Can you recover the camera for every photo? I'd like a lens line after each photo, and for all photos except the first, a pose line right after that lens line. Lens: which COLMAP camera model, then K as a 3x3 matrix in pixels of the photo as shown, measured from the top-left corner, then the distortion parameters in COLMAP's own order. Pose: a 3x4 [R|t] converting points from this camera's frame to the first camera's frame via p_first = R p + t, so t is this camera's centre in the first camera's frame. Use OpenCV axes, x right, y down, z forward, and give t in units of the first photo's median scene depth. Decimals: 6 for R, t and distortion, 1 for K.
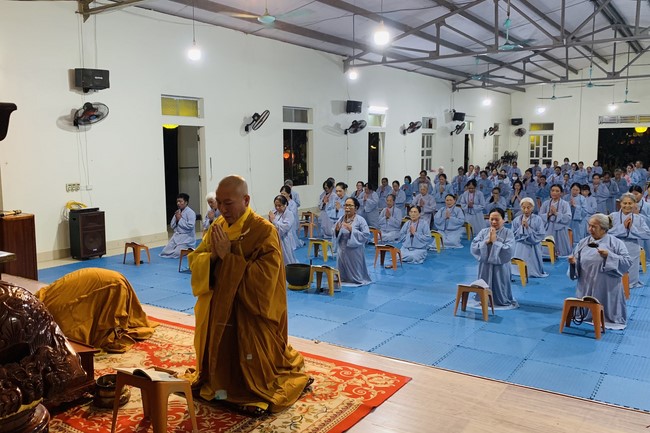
lens RADIAL K [[618.3, 0, 322.6], [0, 618.3, 229.3], [0, 0, 1]] dist [0.013868, 0.259378]
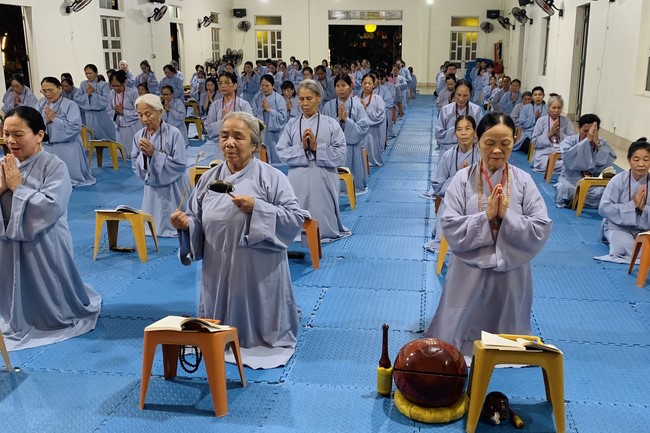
lens RADIAL K [[673.1, 0, 325.0], [0, 673.1, 216.5], [0, 0, 1]] dist [0.040969, 0.000124]
pose [[0.926595, -0.071729, 0.369158, 0.089899], [0.032847, 0.993326, 0.110560, -0.001374], [-0.374624, -0.090319, 0.922767, 0.147389]]
